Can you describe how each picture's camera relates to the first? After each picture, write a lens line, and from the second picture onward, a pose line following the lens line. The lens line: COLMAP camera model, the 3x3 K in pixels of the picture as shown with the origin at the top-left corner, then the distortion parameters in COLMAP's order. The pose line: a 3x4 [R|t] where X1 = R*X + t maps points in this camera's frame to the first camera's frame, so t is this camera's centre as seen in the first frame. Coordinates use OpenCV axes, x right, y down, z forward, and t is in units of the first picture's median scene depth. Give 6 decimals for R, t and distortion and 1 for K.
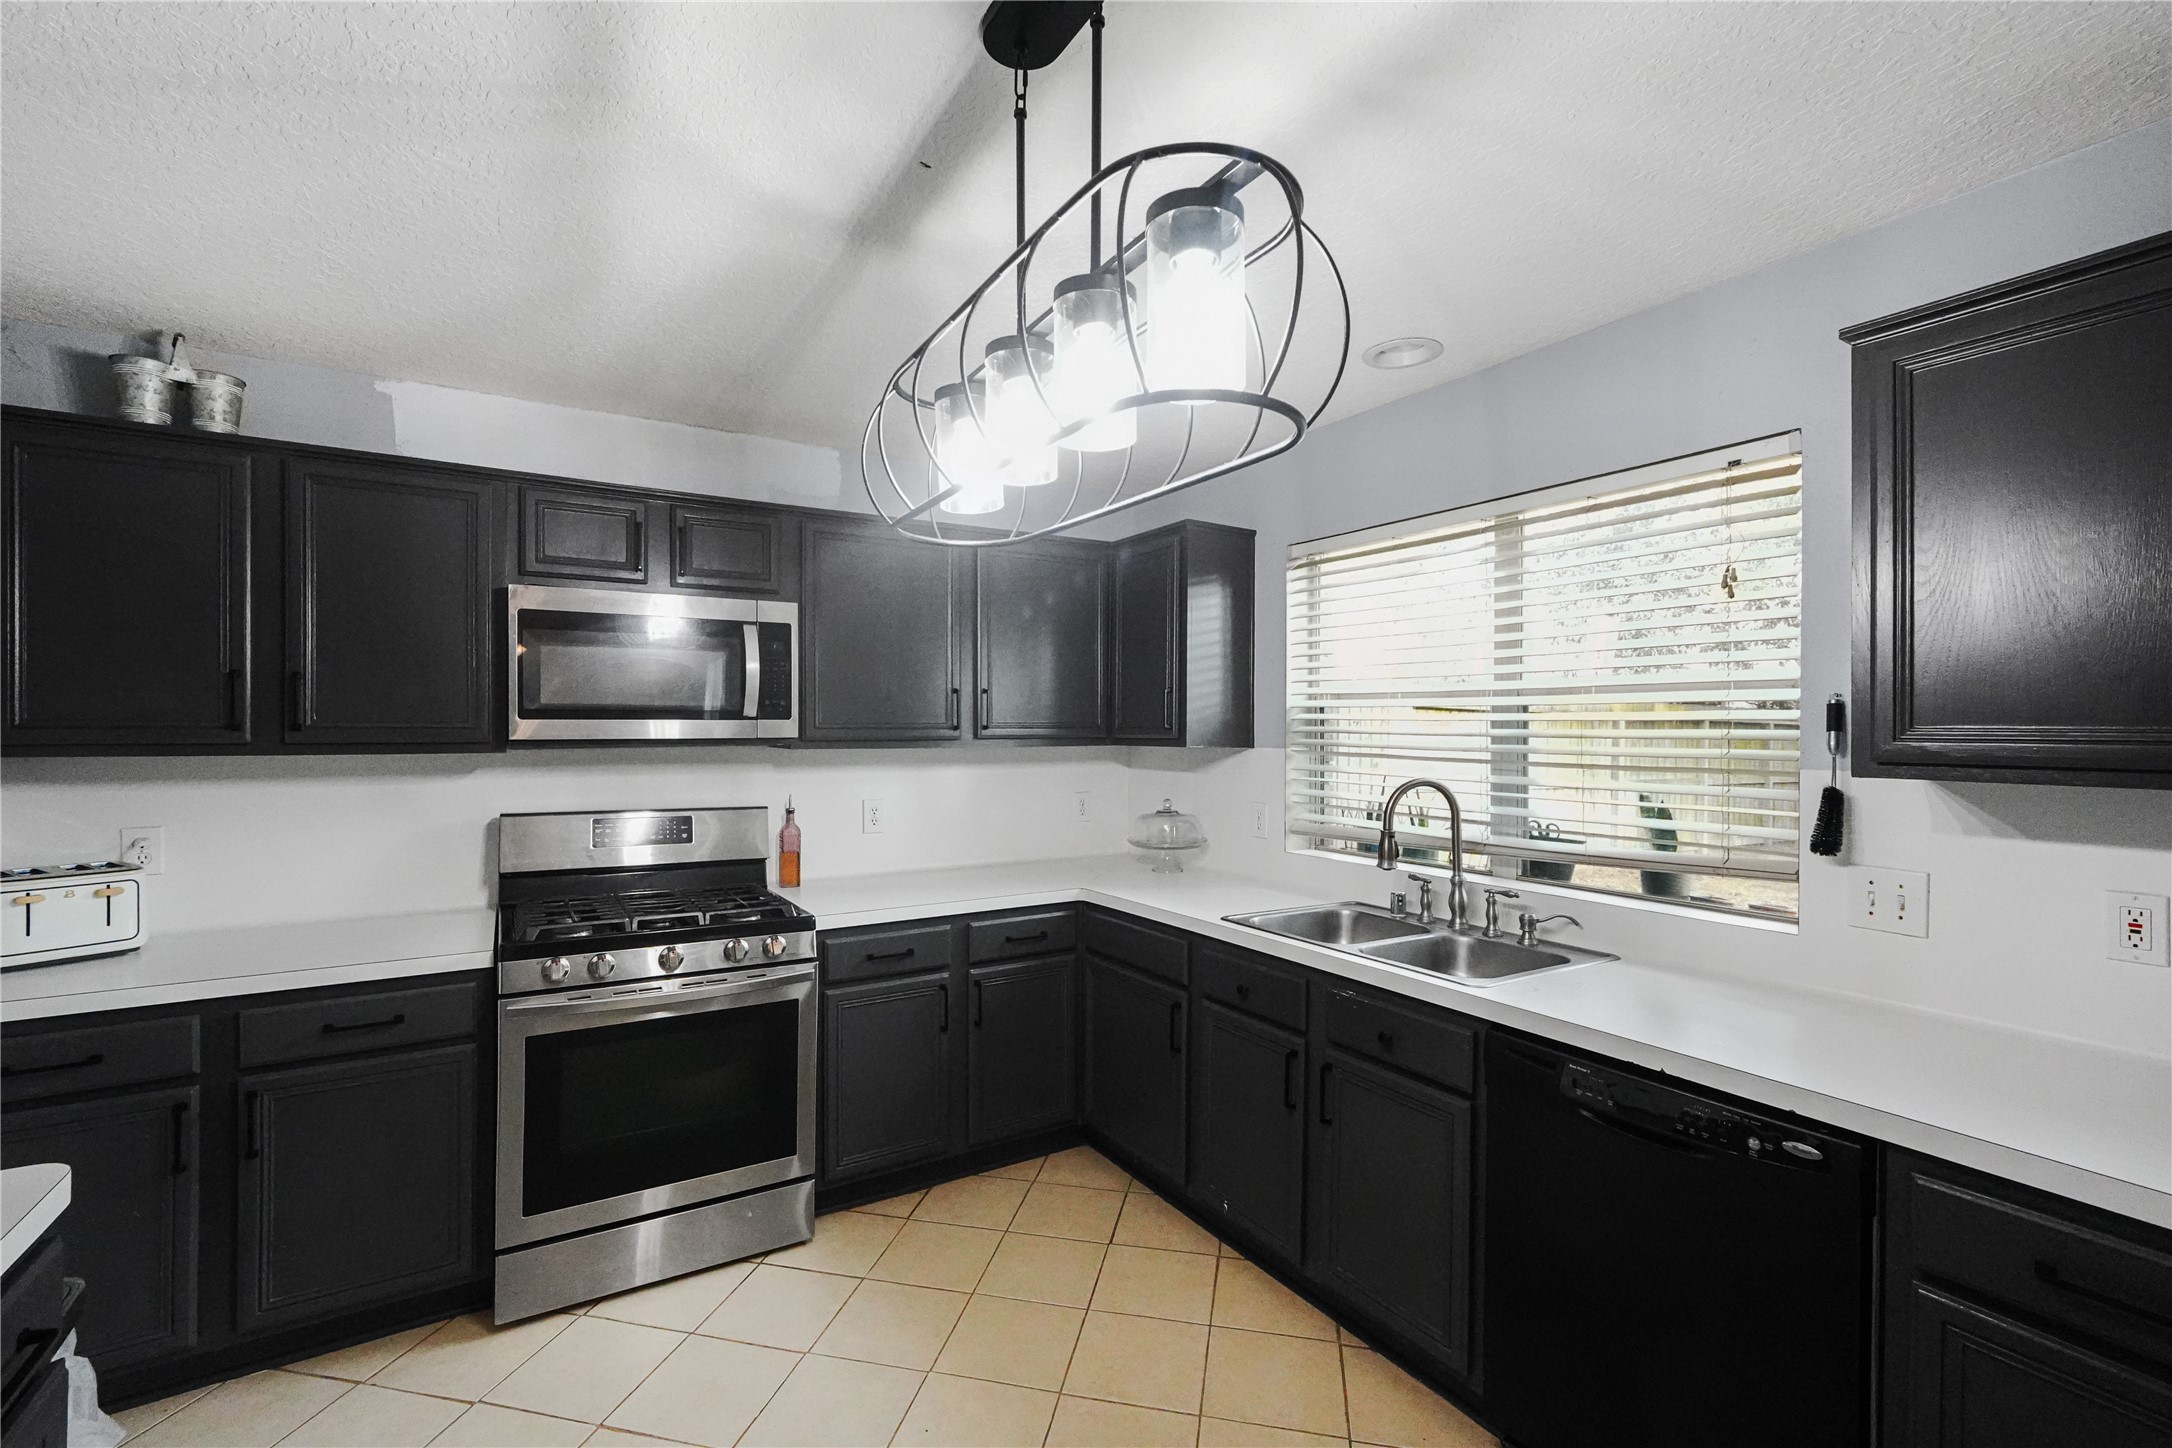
lens RADIAL K [[926.4, 0, 1081.8], [0, 926.4, 730.9], [0, 0, 1]] dist [-0.006312, 0.001685]
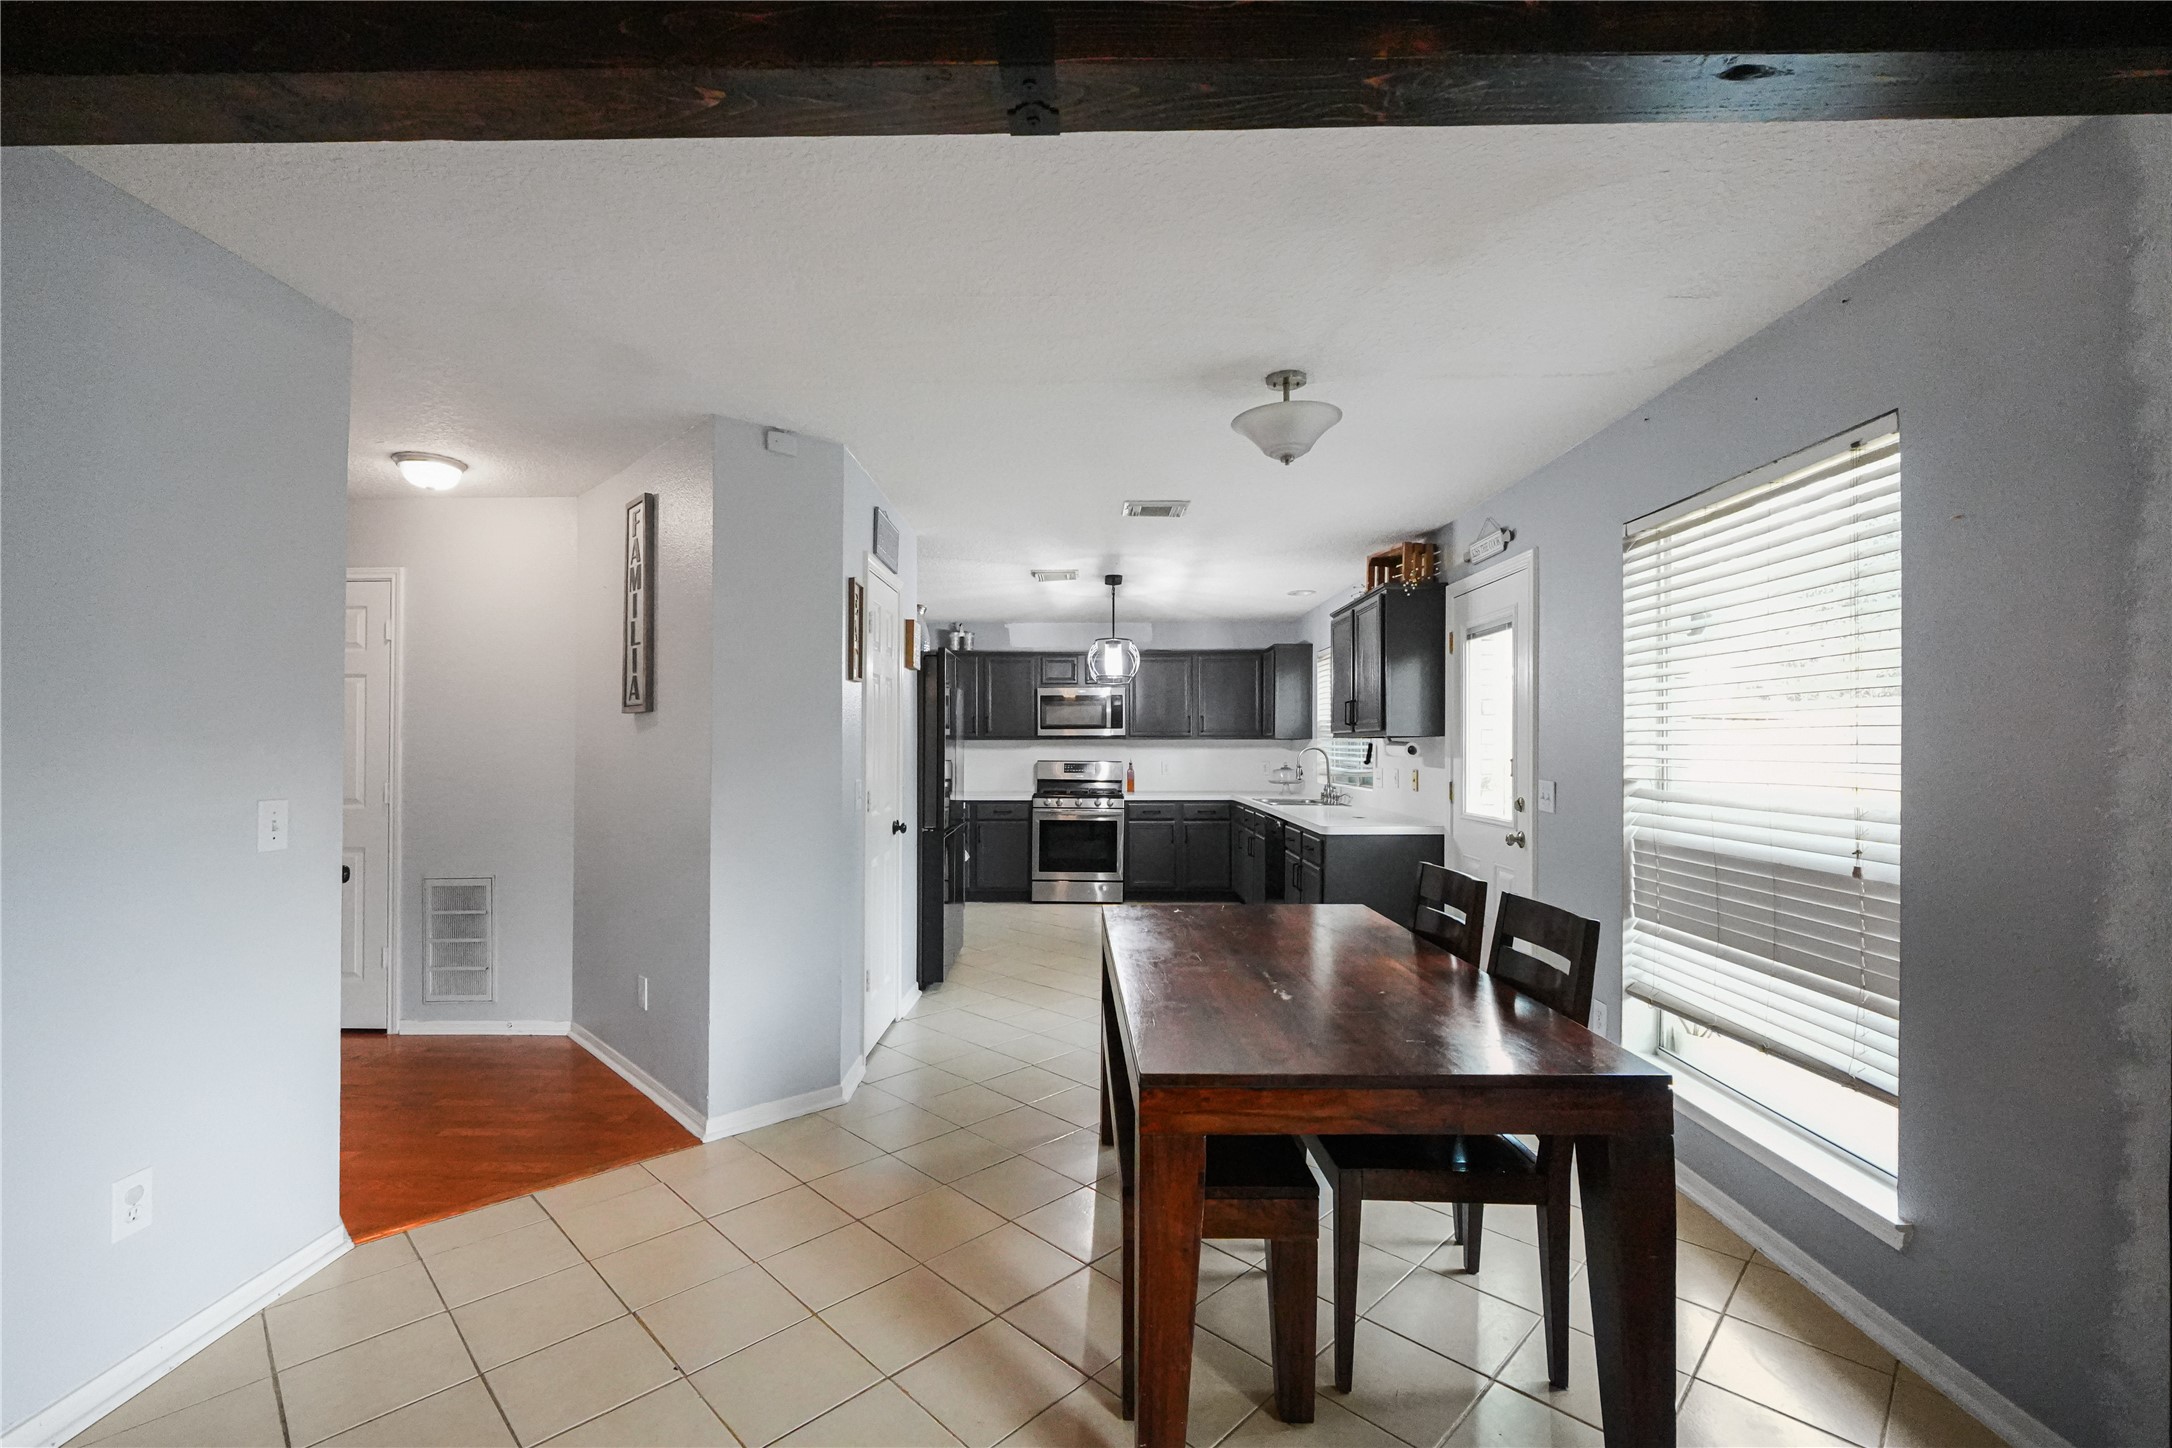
lens RADIAL K [[926.4, 0, 1093.0], [0, 926.4, 736.6], [0, 0, 1]] dist [-0.006312, 0.001685]
pose [[0.851492, -0.009387, -0.524283, 1.238093], [0.001634, 0.999882, -0.015249, 0.062450], [0.524365, 0.012128, 0.851408, -1.651781]]
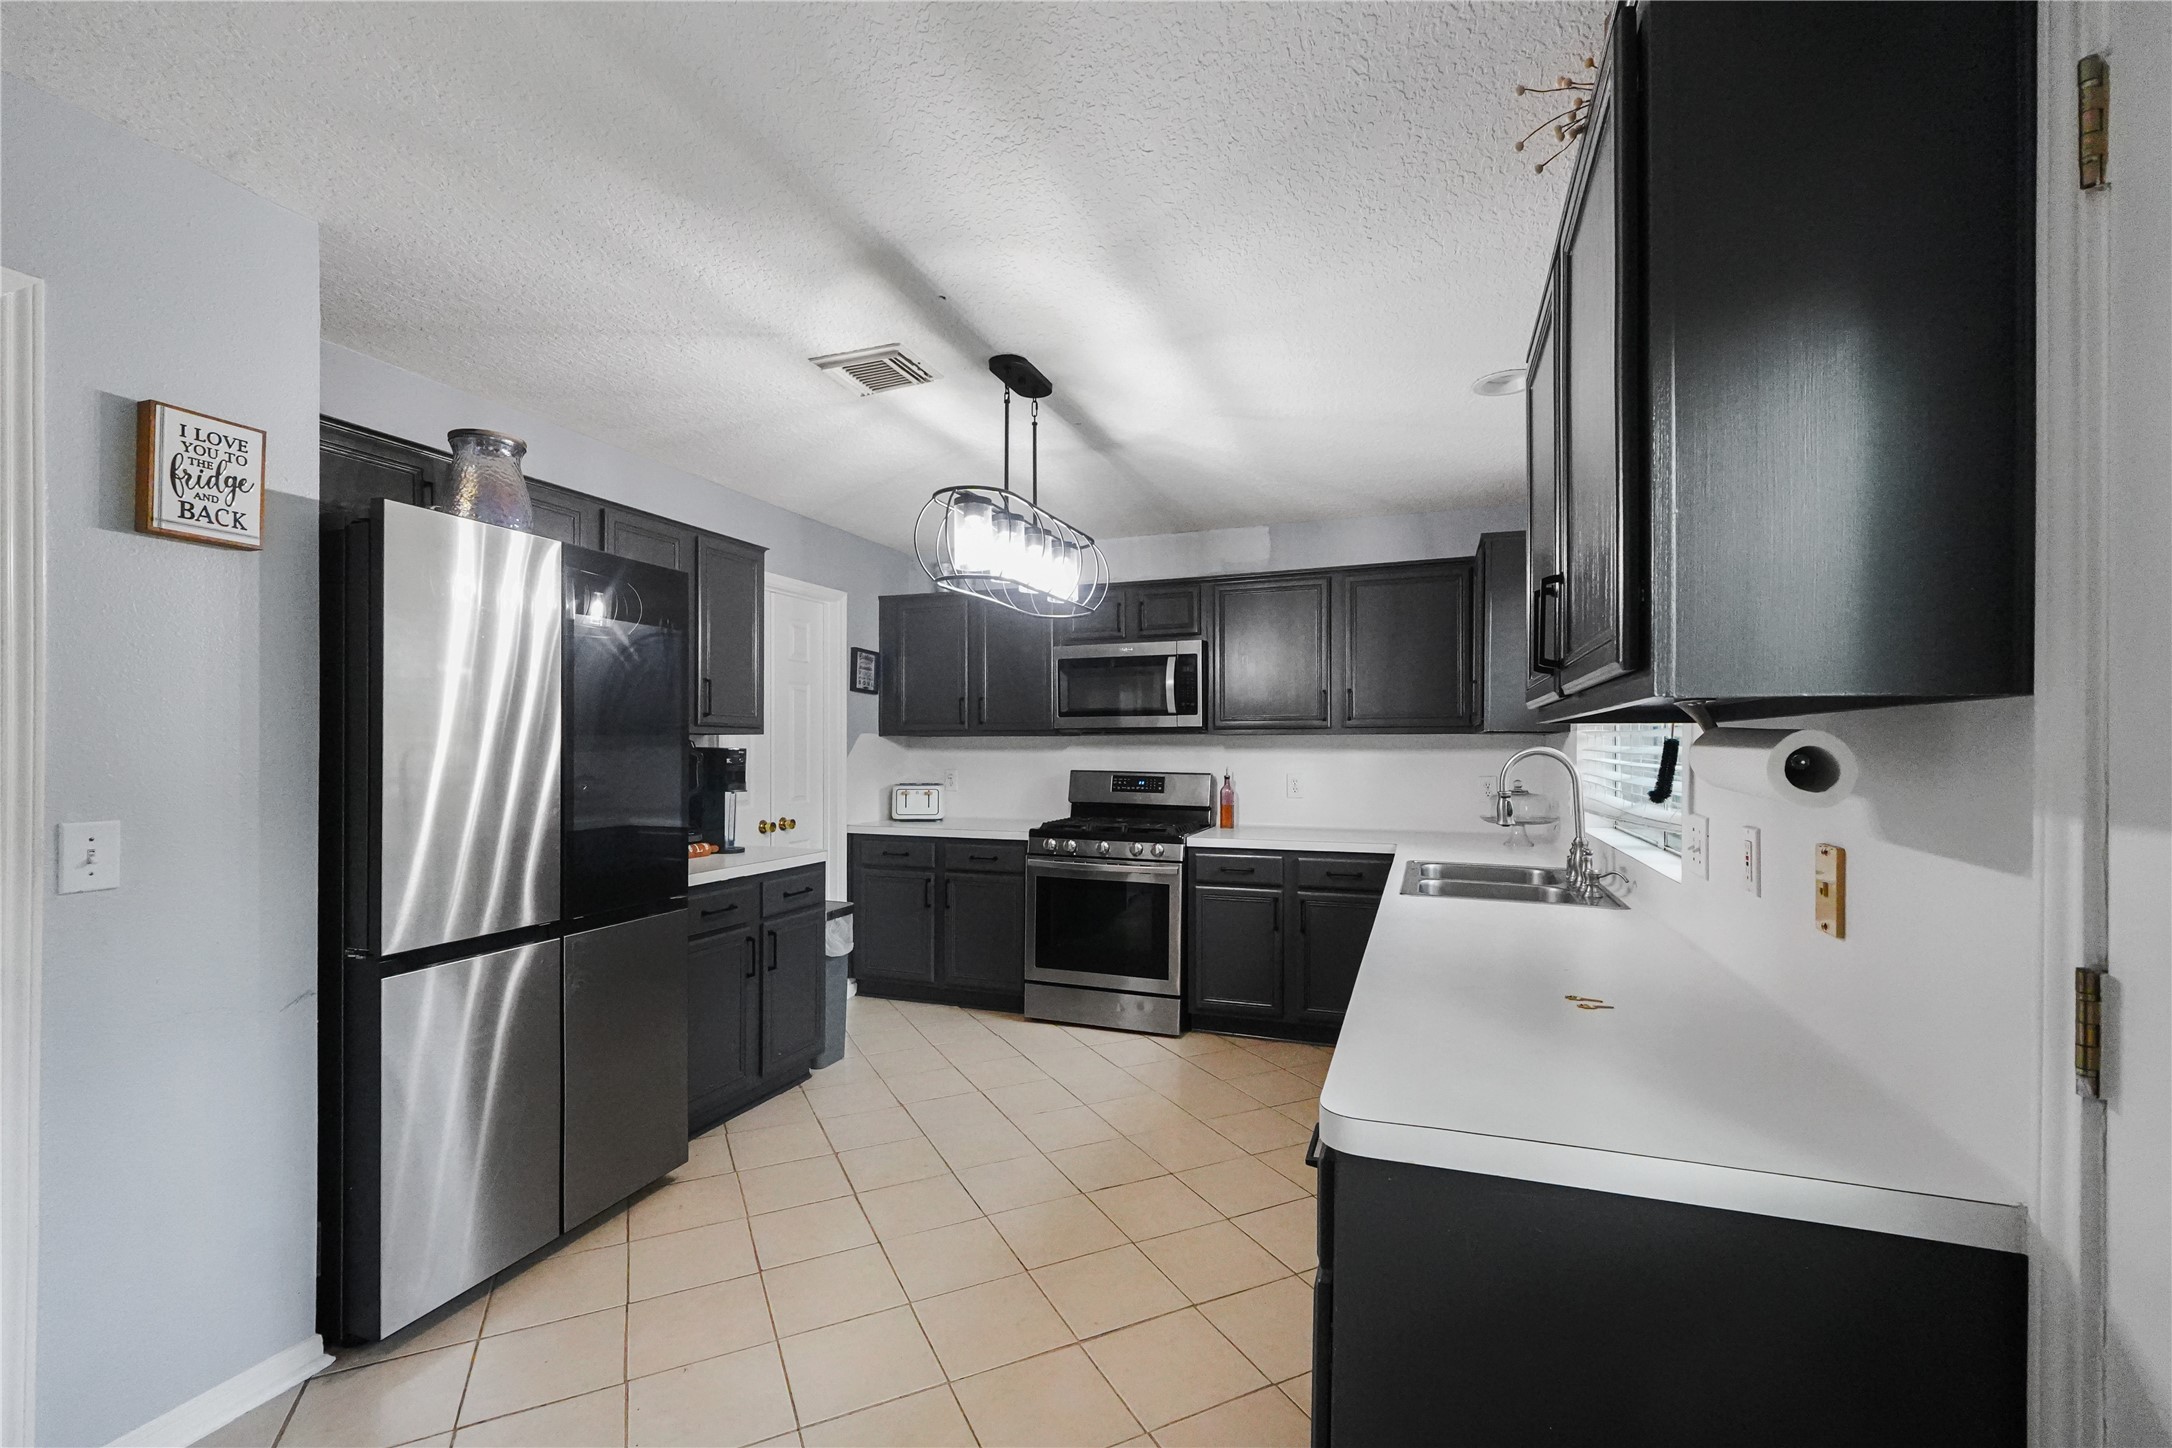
lens RADIAL K [[926.4, 0, 1094.9], [0, 926.4, 747.5], [0, 0, 1]] dist [-0.006312, 0.001685]
pose [[0.624560, -0.001903, -0.780975, 0.905966], [-0.001044, 0.999994, -0.003272, 0.054761], [0.780977, 0.002858, 0.624554, -0.126932]]
